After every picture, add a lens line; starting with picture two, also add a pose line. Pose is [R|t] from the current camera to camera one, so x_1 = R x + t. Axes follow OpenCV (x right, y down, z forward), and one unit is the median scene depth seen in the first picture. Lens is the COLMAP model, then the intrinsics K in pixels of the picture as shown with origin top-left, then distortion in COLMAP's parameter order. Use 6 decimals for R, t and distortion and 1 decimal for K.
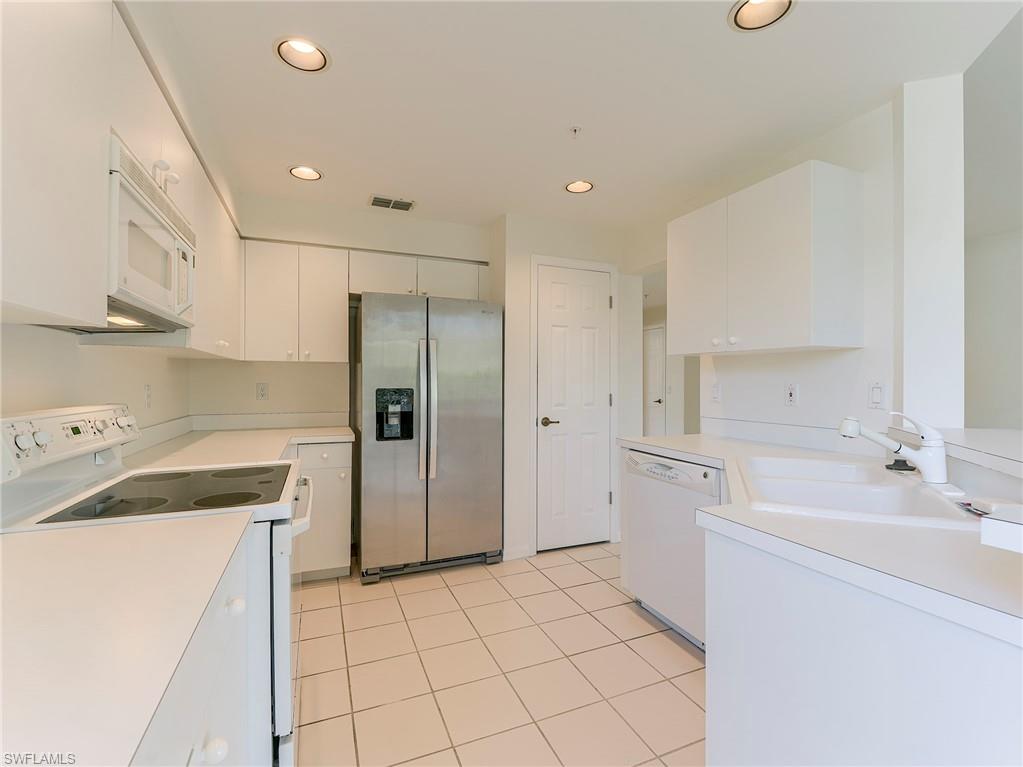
lens RADIAL K [[465.1, 0, 512.8], [0, 465.1, 378.7], [0, 0, 1]] dist [0.003380, -0.007871]
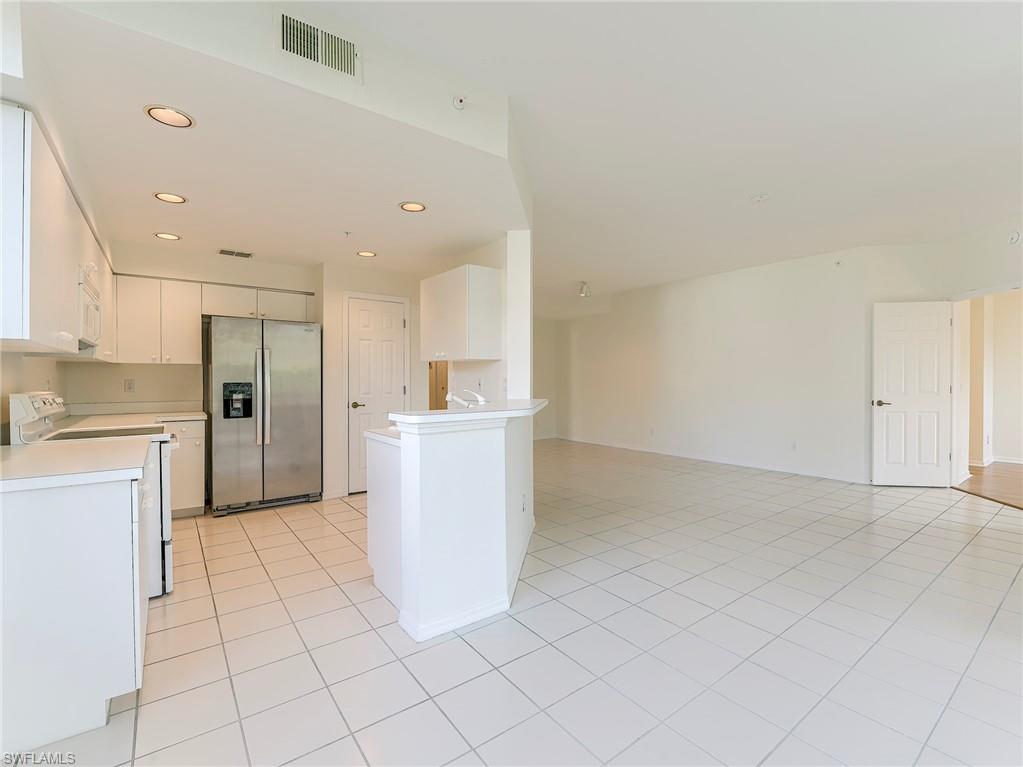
lens RADIAL K [[465.1, 0, 515.1], [0, 465.1, 380.1], [0, 0, 1]] dist [0.003380, -0.007871]
pose [[0.969407, -0.004034, 0.245424, 0.224621], [0.001477, 0.999943, 0.010601, -0.001181], [-0.245453, -0.009914, 0.969358, -0.608784]]
